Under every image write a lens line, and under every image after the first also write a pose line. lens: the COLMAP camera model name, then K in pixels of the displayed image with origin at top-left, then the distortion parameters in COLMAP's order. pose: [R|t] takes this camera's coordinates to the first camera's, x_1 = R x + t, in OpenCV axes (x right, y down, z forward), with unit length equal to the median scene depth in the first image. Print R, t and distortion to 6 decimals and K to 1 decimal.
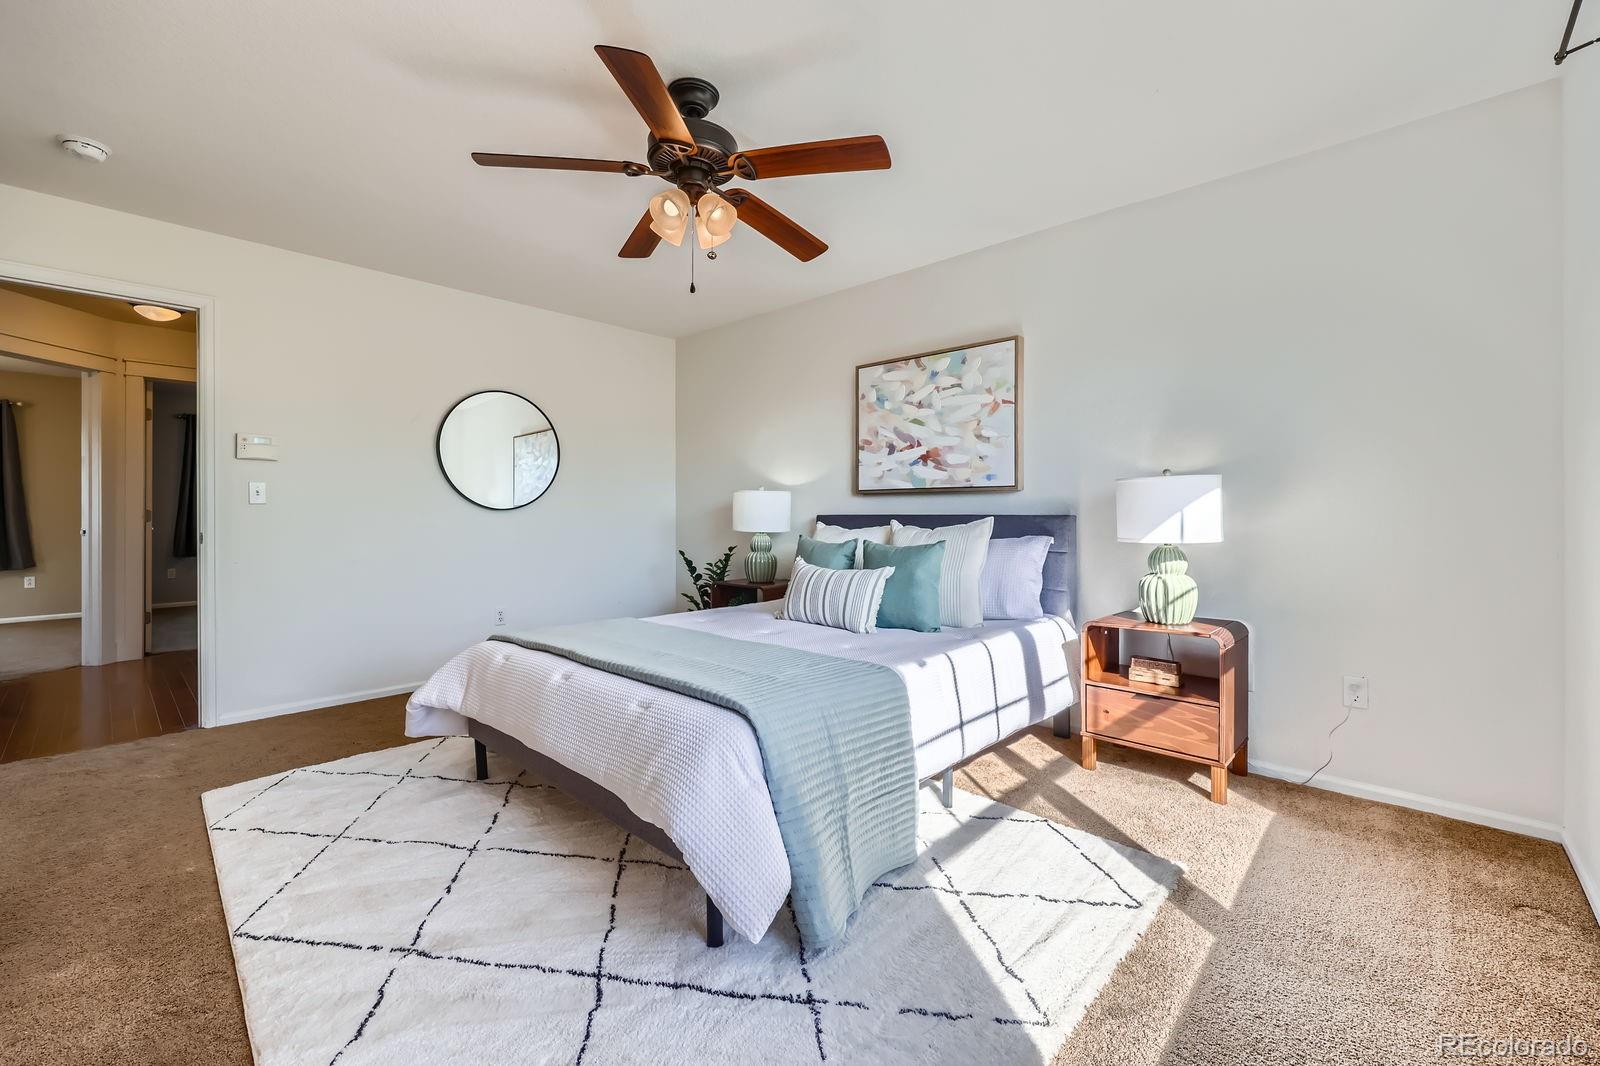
lens RADIAL K [[657.8, 0, 808.4], [0, 657.8, 529.2], [0, 0, 1]] dist [0.001240, 0.000242]
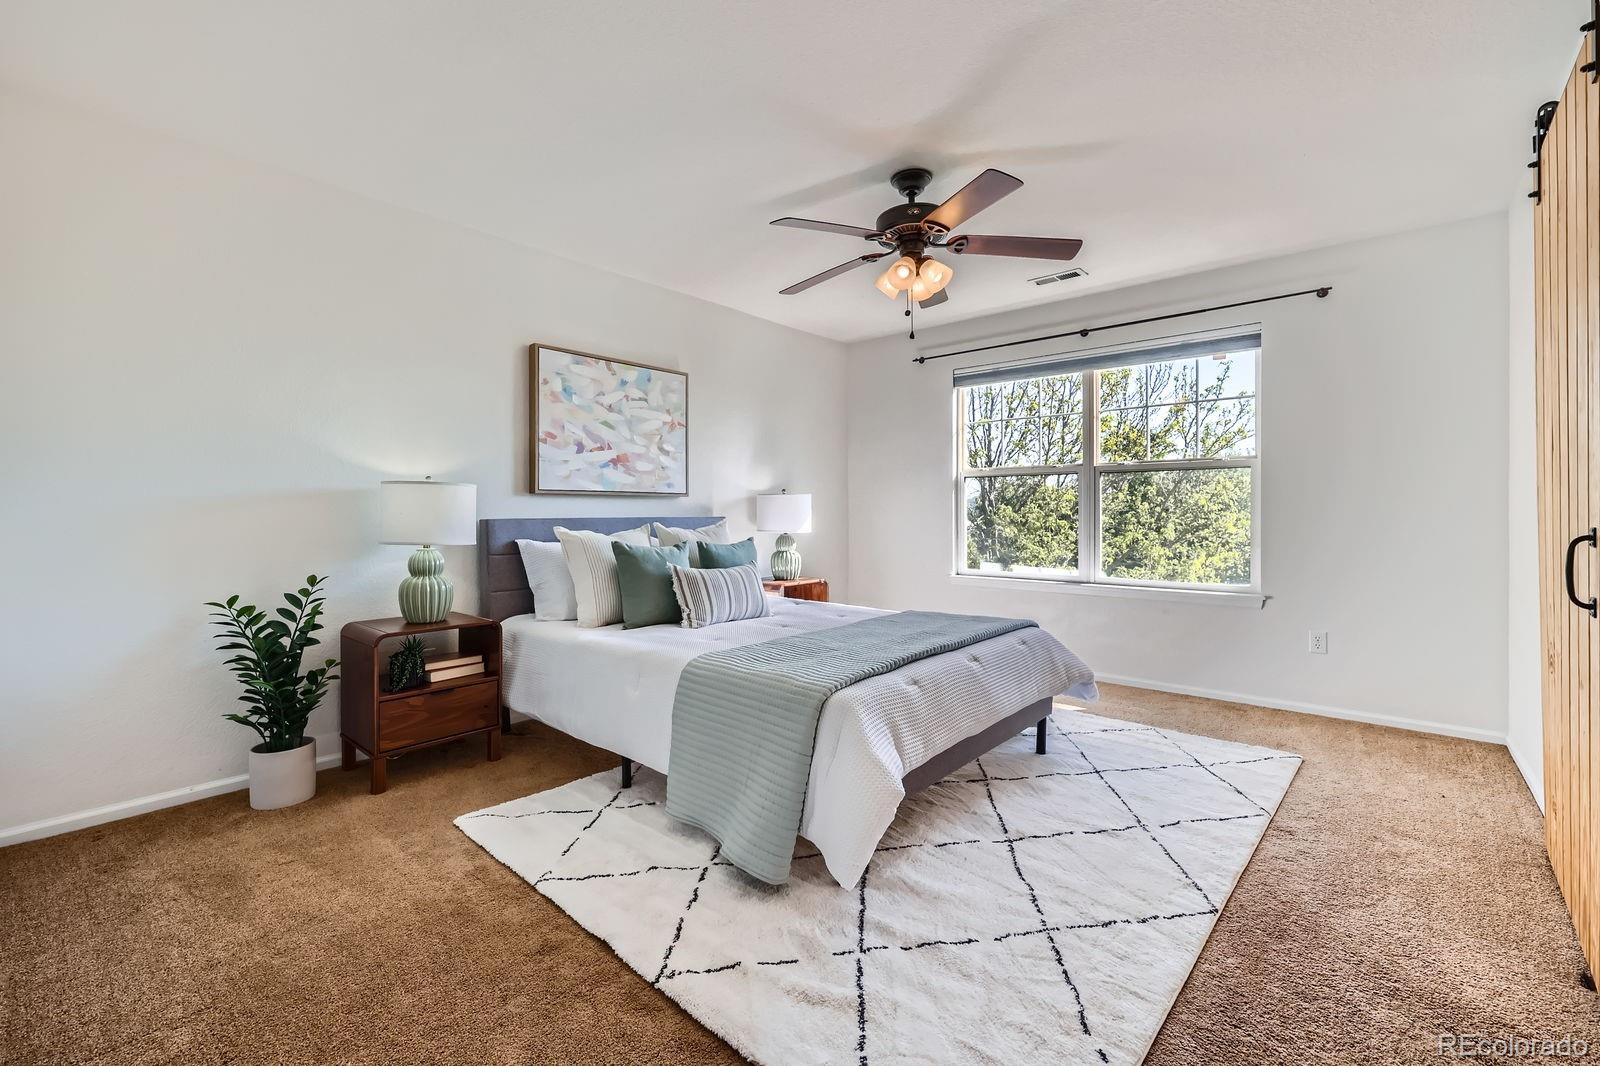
lens RADIAL K [[649.7, 0, 799.1], [0, 649.7, 526.2], [0, 0, 1]] dist [-0.000024, 0.000090]
pose [[-0.012874, -0.021111, 0.999694, -0.837963], [0.026745, 0.999412, 0.021449, -0.022780], [-0.999559, 0.027013, -0.012302, 0.734973]]
